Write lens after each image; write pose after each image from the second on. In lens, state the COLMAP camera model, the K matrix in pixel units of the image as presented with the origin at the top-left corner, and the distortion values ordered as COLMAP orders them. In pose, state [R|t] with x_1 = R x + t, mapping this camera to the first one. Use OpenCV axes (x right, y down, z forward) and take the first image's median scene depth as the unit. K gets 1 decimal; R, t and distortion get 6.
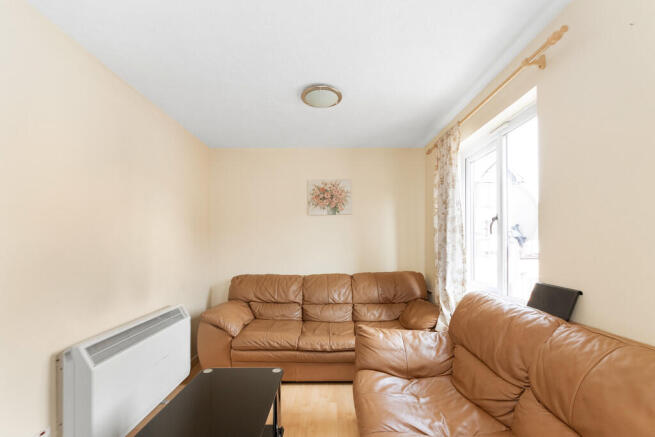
lens RADIAL K [[281.3, 0, 328.0], [0, 281.3, 246.8], [0, 0, 1]] dist [0.000448, 0.000000]
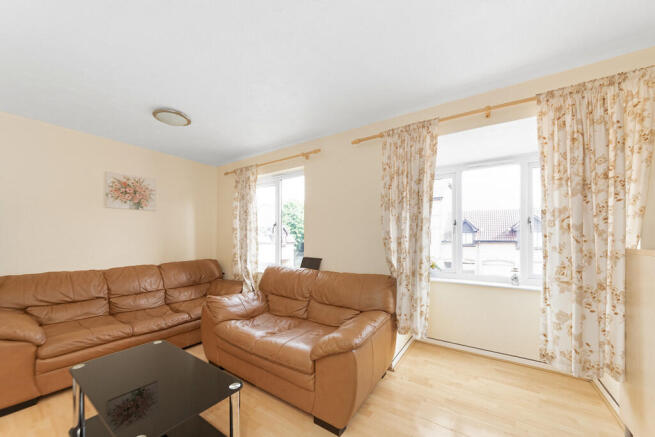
lens RADIAL K [[242.3, 0, 325.8], [0, 242.3, 241.9], [0, 0, 1]] dist [-0.012253, -0.000023]
pose [[0.563107, -0.002914, 0.826379, -0.370263], [-0.001446, 0.999989, 0.004511, 0.001948], [-0.826383, -0.003735, 0.563096, -0.103104]]
